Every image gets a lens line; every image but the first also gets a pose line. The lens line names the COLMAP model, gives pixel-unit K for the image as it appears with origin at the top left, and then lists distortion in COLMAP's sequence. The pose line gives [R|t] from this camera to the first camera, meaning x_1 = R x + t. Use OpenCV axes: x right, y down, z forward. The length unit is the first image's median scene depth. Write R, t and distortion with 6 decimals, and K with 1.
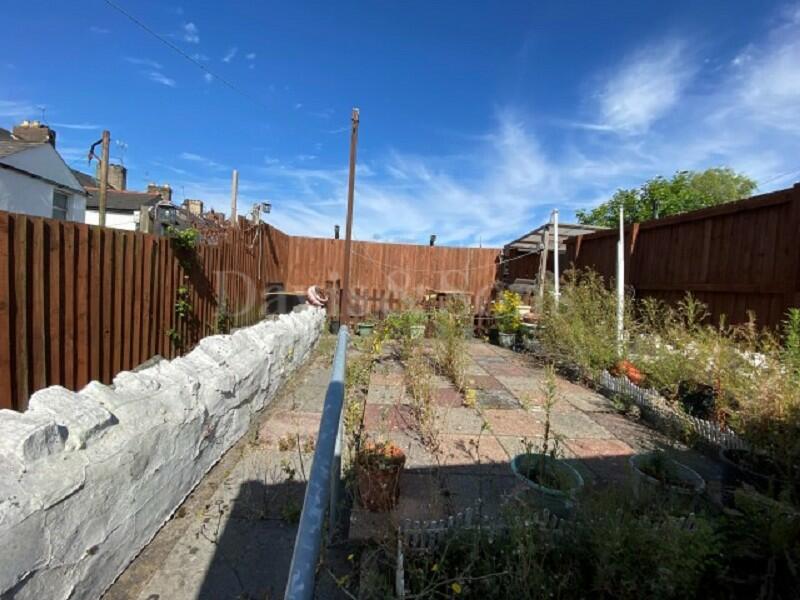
lens RADIAL K [[322.0, 0, 396.6], [0, 322.0, 300.5], [0, 0, 1]] dist [0.024479, -0.022074]
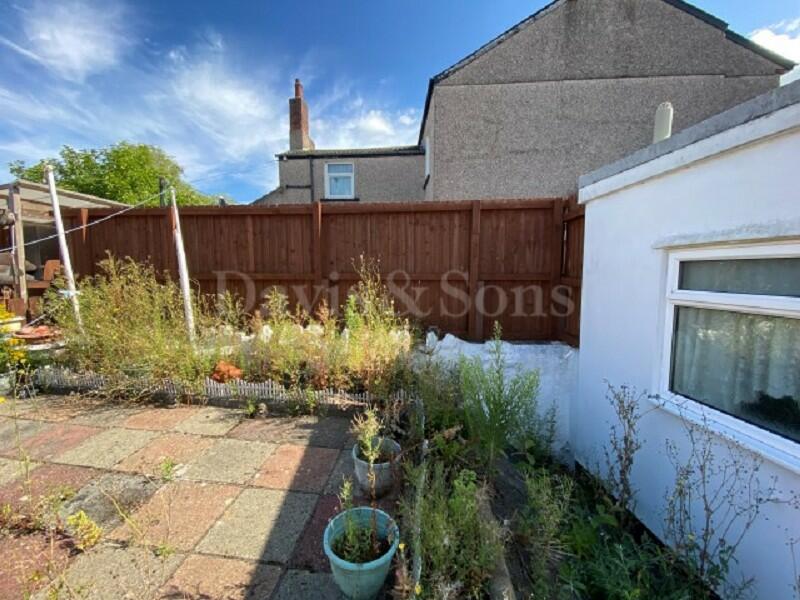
lens RADIAL K [[324.1, 0, 399.8], [0, 324.1, 286.6], [0, 0, 1]] dist [-0.001494, -0.011674]
pose [[0.125587, -0.124706, 0.984213, -0.037897], [0.062231, 0.991105, 0.117638, -0.029330], [-0.990129, 0.046475, 0.132231, 0.087962]]
